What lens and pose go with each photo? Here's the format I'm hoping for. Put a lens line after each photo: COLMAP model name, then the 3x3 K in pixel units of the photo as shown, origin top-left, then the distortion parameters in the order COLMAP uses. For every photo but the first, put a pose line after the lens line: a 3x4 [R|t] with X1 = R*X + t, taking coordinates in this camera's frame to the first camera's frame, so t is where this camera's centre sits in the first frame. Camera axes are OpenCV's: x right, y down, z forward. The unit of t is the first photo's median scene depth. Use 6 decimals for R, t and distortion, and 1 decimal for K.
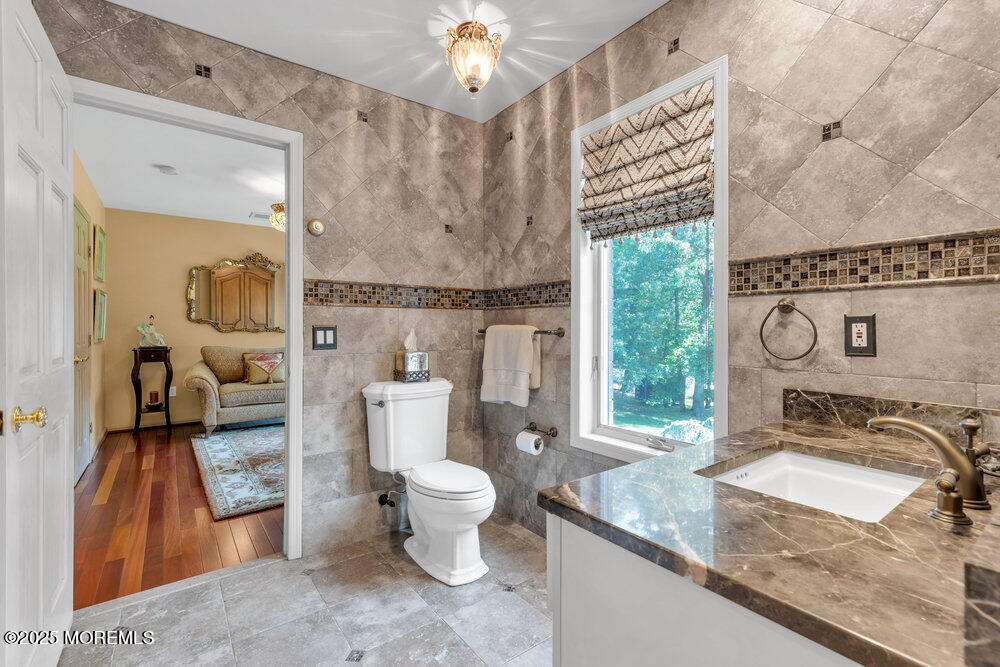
lens RADIAL K [[440.8, 0, 505.9], [0, 440.8, 332.1], [0, 0, 1]] dist [-0.005290, -0.000741]
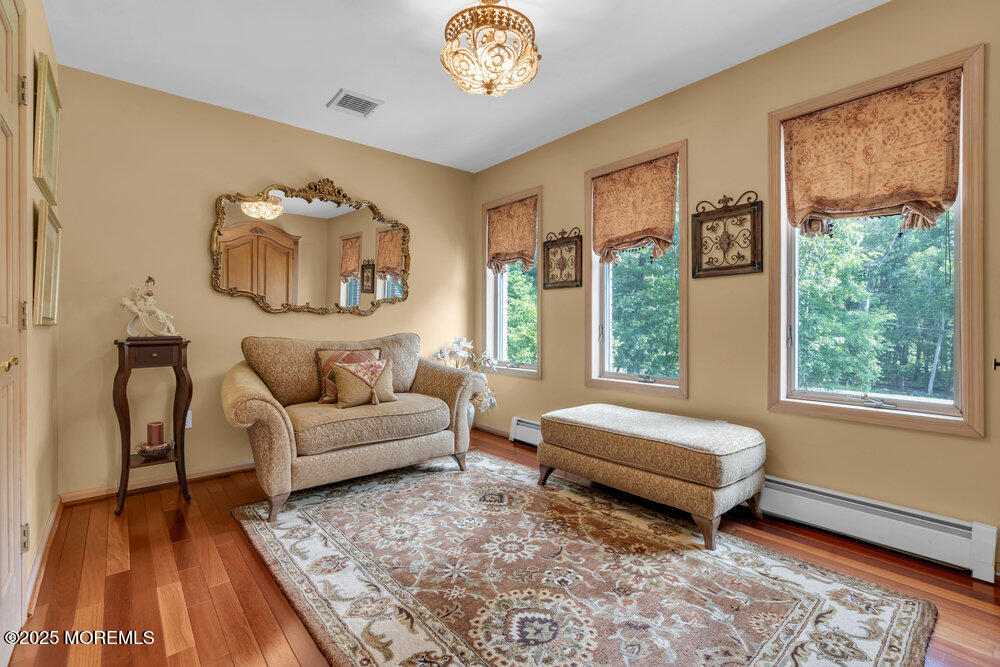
lens RADIAL K [[440.8, 0, 494.3], [0, 440.8, 329.2], [0, 0, 1]] dist [-0.005290, -0.000741]
pose [[0.998568, 0.000061, 0.053498, -0.425808], [-0.000105, 1.000000, 0.000811, 0.023510], [-0.053498, -0.000815, 0.998568, 0.455944]]
